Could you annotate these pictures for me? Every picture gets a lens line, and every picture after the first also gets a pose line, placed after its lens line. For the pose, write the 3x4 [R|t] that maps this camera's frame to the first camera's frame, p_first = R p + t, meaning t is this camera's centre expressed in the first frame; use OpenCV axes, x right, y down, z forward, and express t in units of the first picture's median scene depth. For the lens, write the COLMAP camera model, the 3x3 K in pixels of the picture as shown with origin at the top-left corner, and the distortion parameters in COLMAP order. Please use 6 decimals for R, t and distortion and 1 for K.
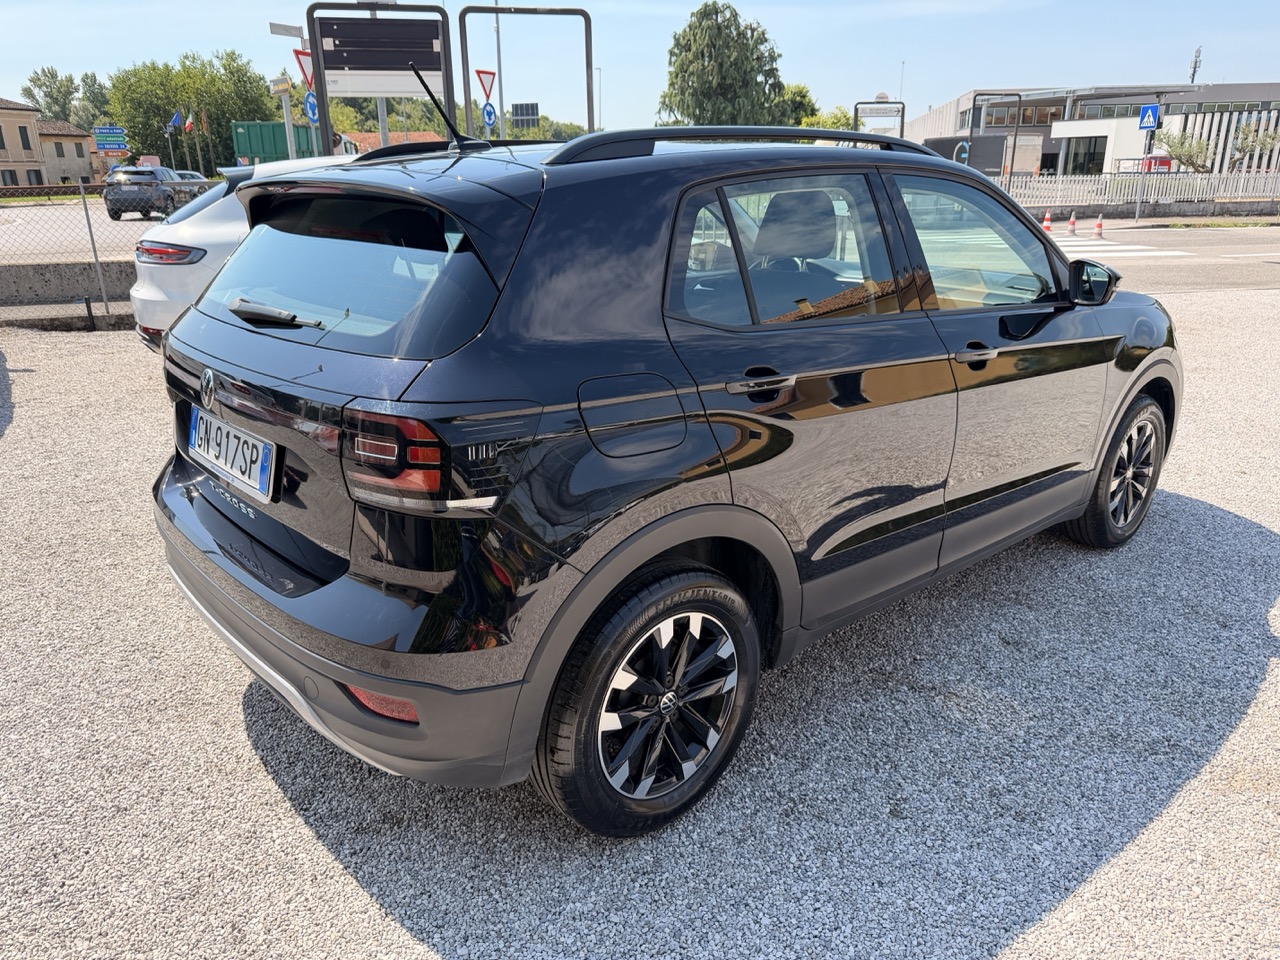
lens RADIAL K [[905.9, 0, 635.2], [0, 905.9, 471.1], [0, 0, 1]] dist [0.031736, -0.044924]
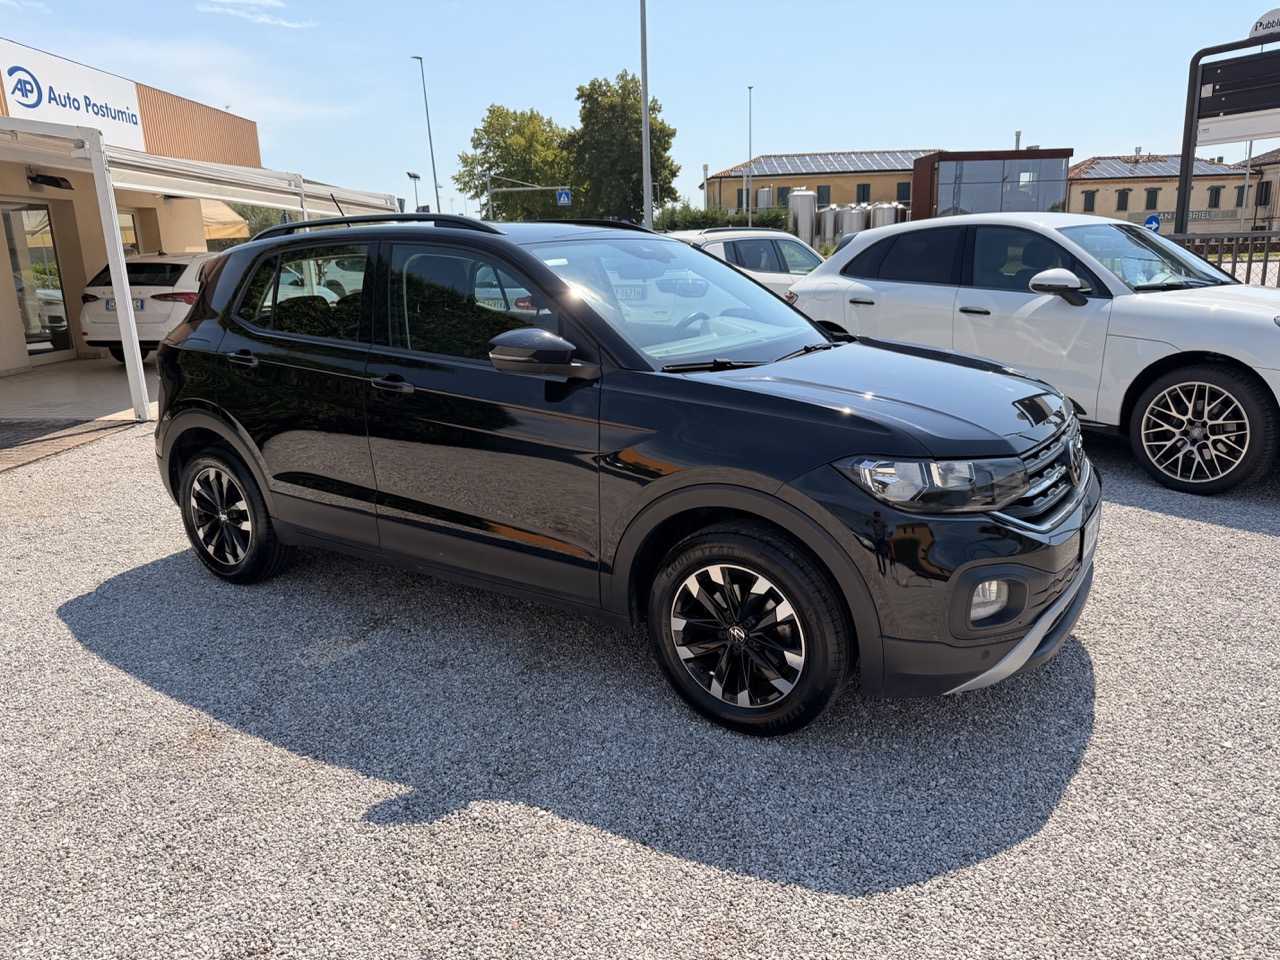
lens RADIAL K [[905.9, 0, 635.2], [0, 905.9, 471.1], [0, 0, 1]] dist [0.031736, -0.044924]
pose [[0.280051, 0.222791, -0.933775, 0.448927], [-0.271460, 0.951376, 0.145576, -0.078764], [0.920805, 0.212714, 0.326912, 0.248414]]
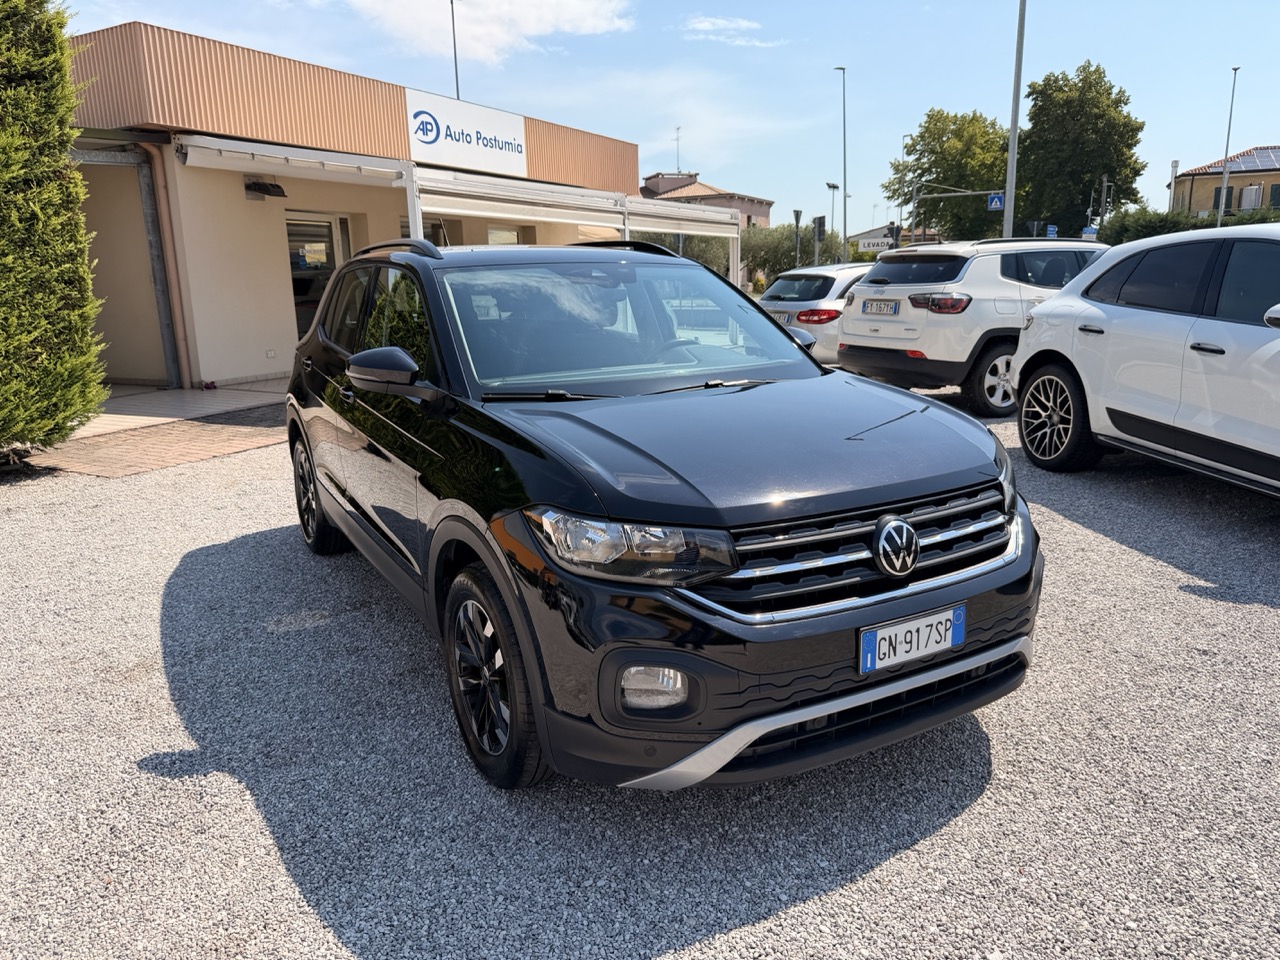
lens RADIAL K [[909.0, 0, 626.0], [0, 909.0, 460.4], [0, 0, 1]] dist [0.003813, -0.001238]
pose [[-0.182382, 0.209833, -0.960576, 0.447671], [-0.282372, 0.924628, 0.255594, -0.139249], [0.941808, 0.317856, -0.109384, 0.428519]]
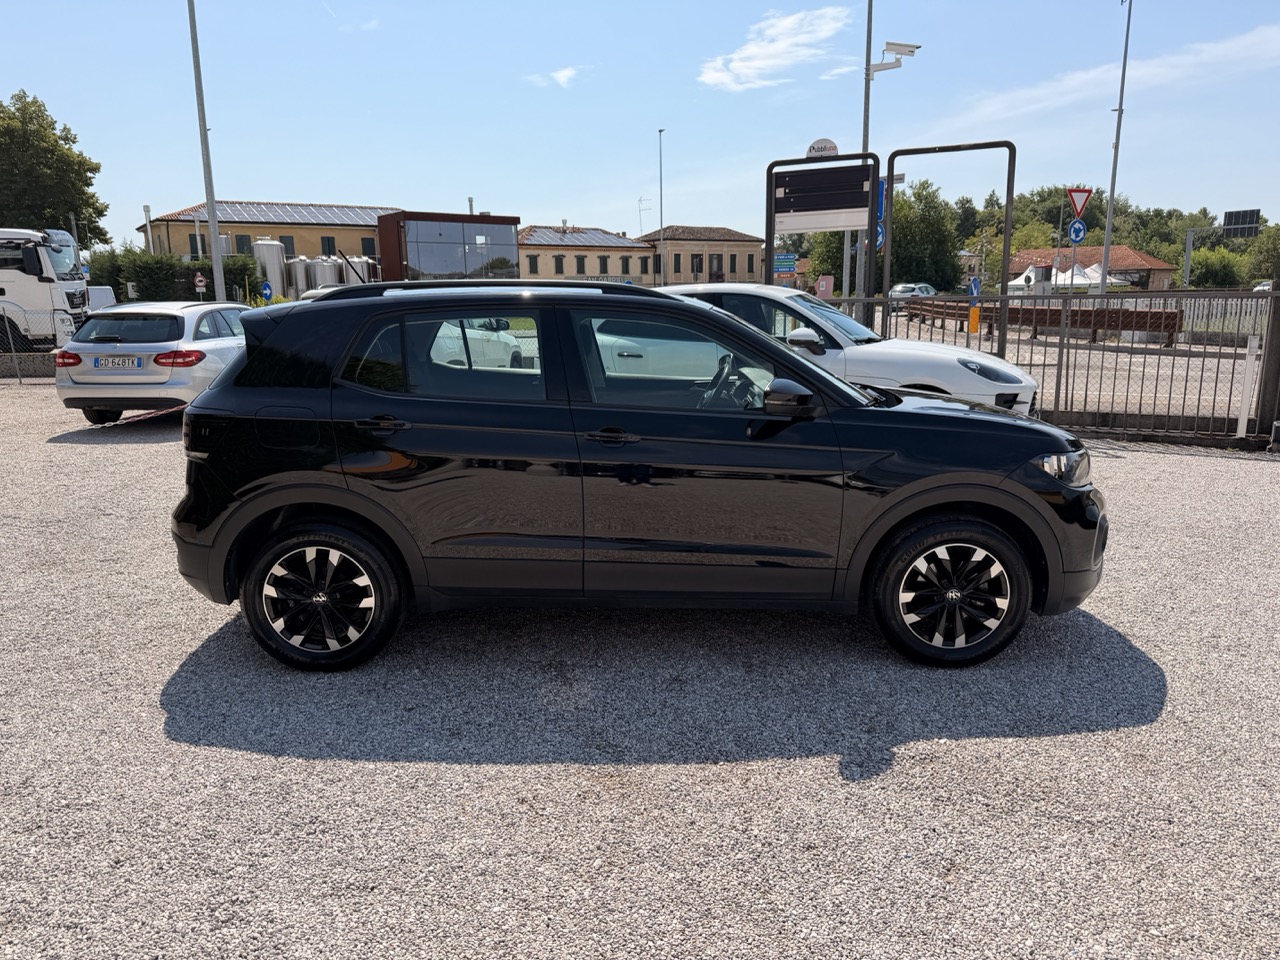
lens RADIAL K [[901.6, 0, 640.0], [0, 901.6, 480.0], [0, 0, 1]] dist [0.031051, -0.053673]
pose [[0.765017, 0.128992, -0.630960, 0.341059], [-0.195744, 0.979957, -0.036993, -0.006247], [0.613542, 0.151807, 0.774933, -0.004588]]
